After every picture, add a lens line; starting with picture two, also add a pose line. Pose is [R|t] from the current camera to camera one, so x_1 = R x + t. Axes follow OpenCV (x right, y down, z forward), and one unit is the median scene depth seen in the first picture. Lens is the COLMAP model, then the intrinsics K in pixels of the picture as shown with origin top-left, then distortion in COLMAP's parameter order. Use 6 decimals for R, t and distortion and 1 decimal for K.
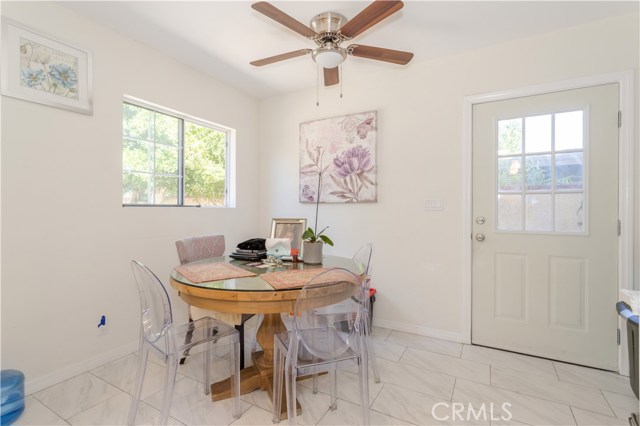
lens RADIAL K [[302.6, 0, 320.3], [0, 302.6, 210.2], [0, 0, 1]] dist [-0.000782, 0.000364]
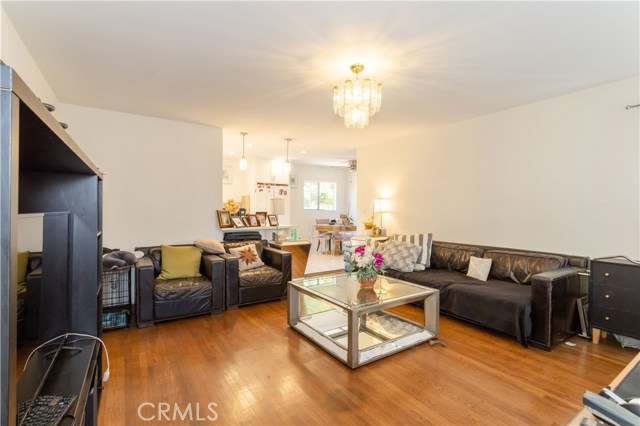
lens RADIAL K [[302.6, 0, 320.3], [0, 302.6, 210.2], [0, 0, 1]] dist [-0.000782, 0.000364]
pose [[0.894988, 0.004347, -0.446069, 1.062755], [-0.005534, 0.999984, -0.001358, -0.001599], [0.446056, 0.003684, 0.894998, -1.999079]]
